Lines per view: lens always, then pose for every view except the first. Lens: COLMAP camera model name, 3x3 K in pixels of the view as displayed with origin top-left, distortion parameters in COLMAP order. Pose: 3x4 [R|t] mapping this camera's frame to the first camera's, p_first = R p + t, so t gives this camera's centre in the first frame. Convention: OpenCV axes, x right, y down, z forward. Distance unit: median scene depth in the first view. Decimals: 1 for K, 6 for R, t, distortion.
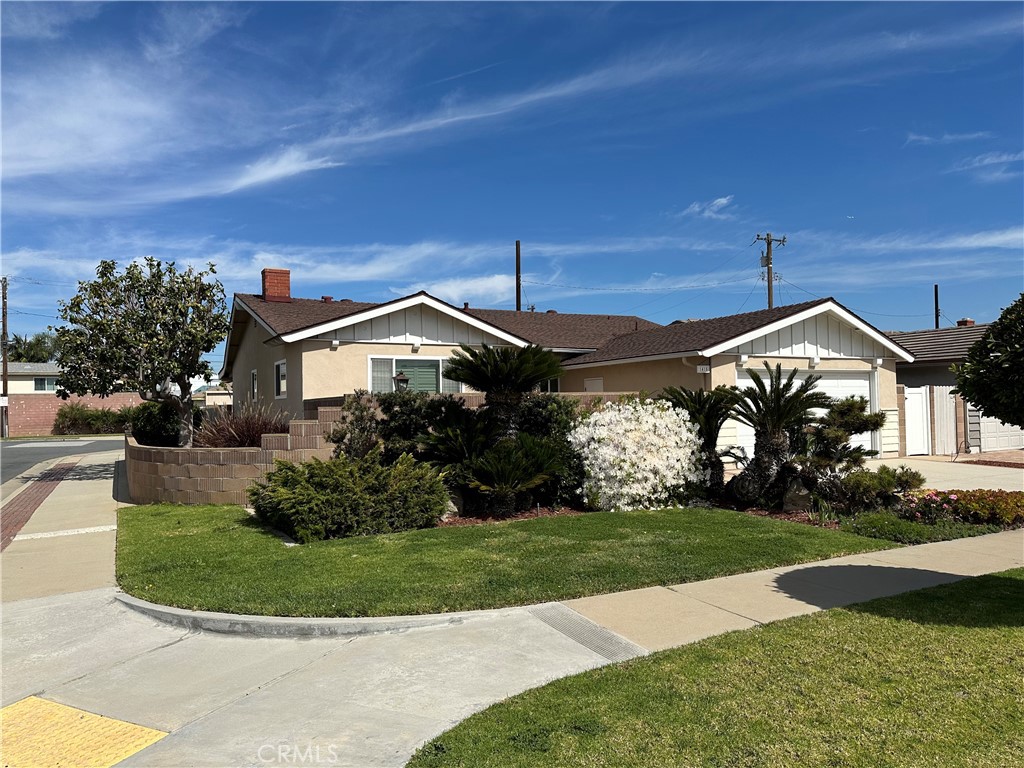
lens RADIAL K [[732.9, 0, 512.0], [0, 732.9, 384.0], [0, 0, 1]] dist [0.056852, -0.070009]
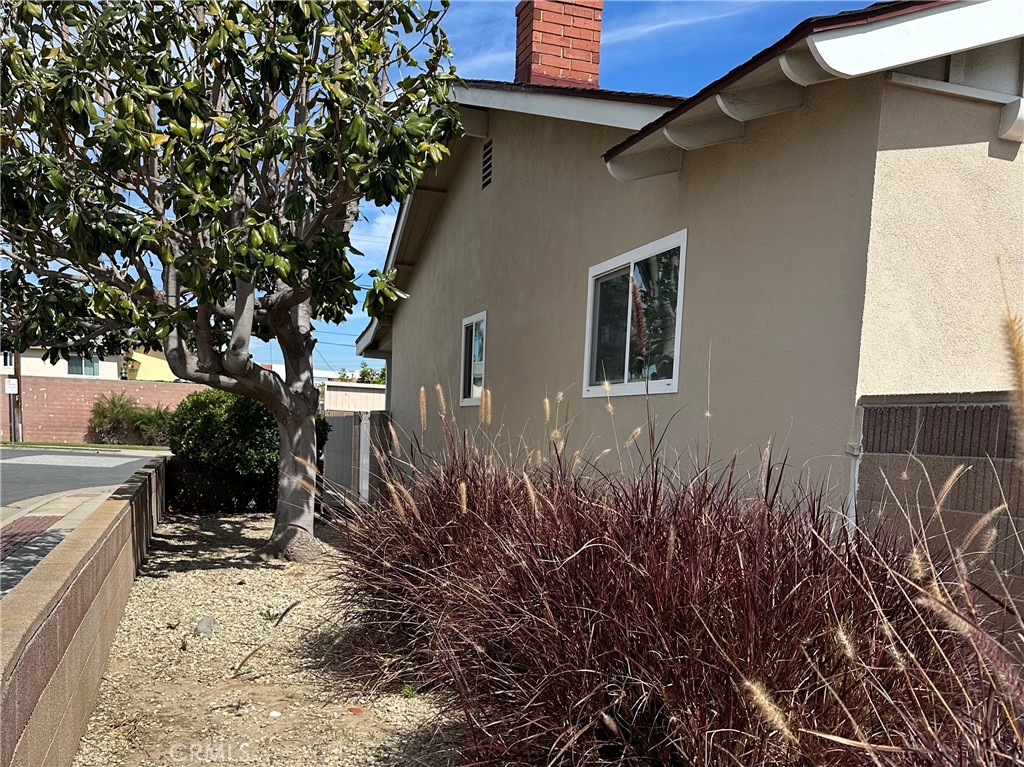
lens RADIAL K [[732.9, 0, 512.0], [0, 732.9, 383.5], [0, 0, 1]] dist [0.056852, -0.070009]
pose [[0.991942, 0.043375, -0.119033, -0.329826], [-0.046302, 0.998687, -0.021932, 0.026331], [0.117925, 0.027267, 0.992648, 0.735802]]
